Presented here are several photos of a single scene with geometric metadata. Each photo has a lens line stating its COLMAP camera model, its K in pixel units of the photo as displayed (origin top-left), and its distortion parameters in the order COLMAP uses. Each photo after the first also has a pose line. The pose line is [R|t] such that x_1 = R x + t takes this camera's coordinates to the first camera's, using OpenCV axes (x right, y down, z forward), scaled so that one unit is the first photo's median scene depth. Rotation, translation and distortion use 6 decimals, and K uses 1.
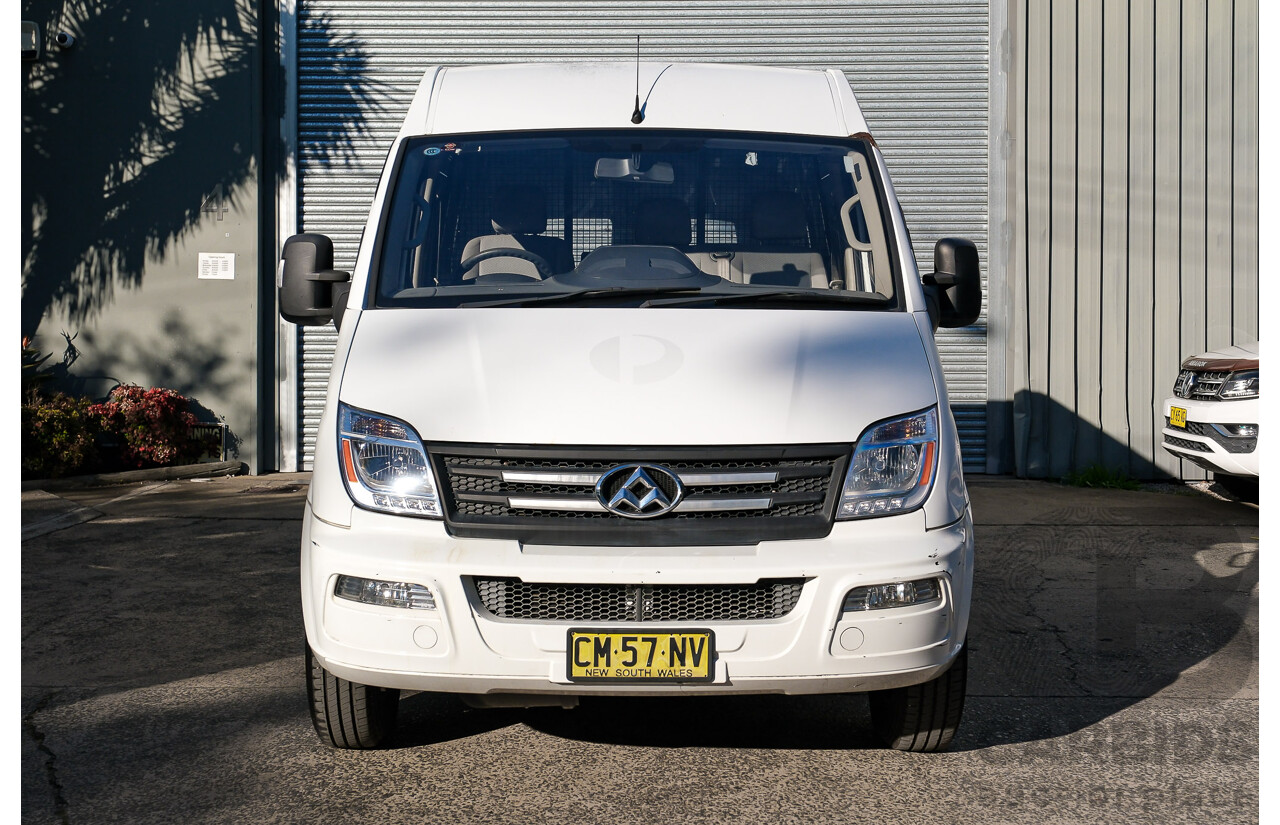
lens RADIAL K [[1549.6, 0, 658.7], [0, 1549.6, 413.2], [0, 0, 1]] dist [0.002769, 0.017691]
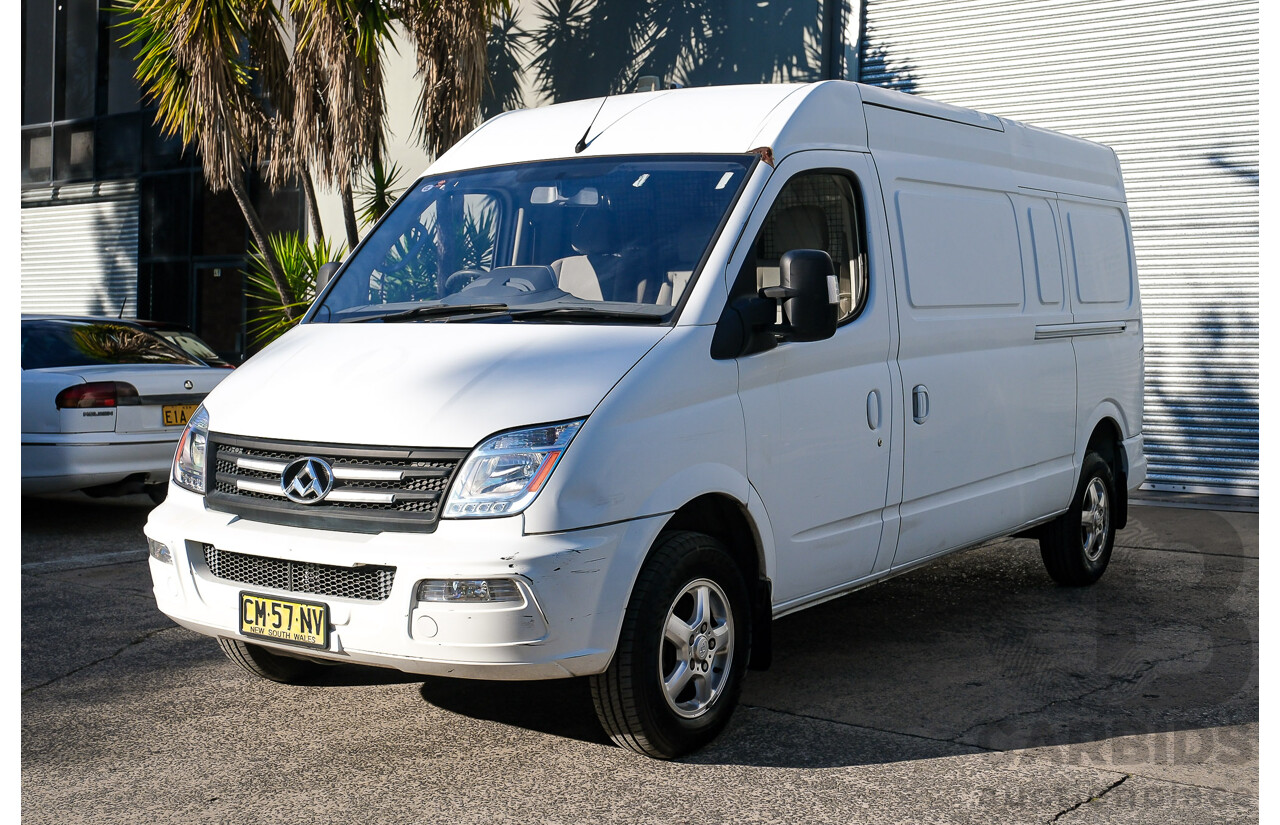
lens RADIAL K [[1504.0, 0, 666.2], [0, 1504.0, 412.2], [0, 0, 1]] dist [0.022134, 0.019587]
pose [[0.822356, 0.032129, -0.568065, 0.845031], [-0.034065, 0.999394, 0.007210, -0.018450], [0.567952, 0.013422, 0.822952, 0.216185]]
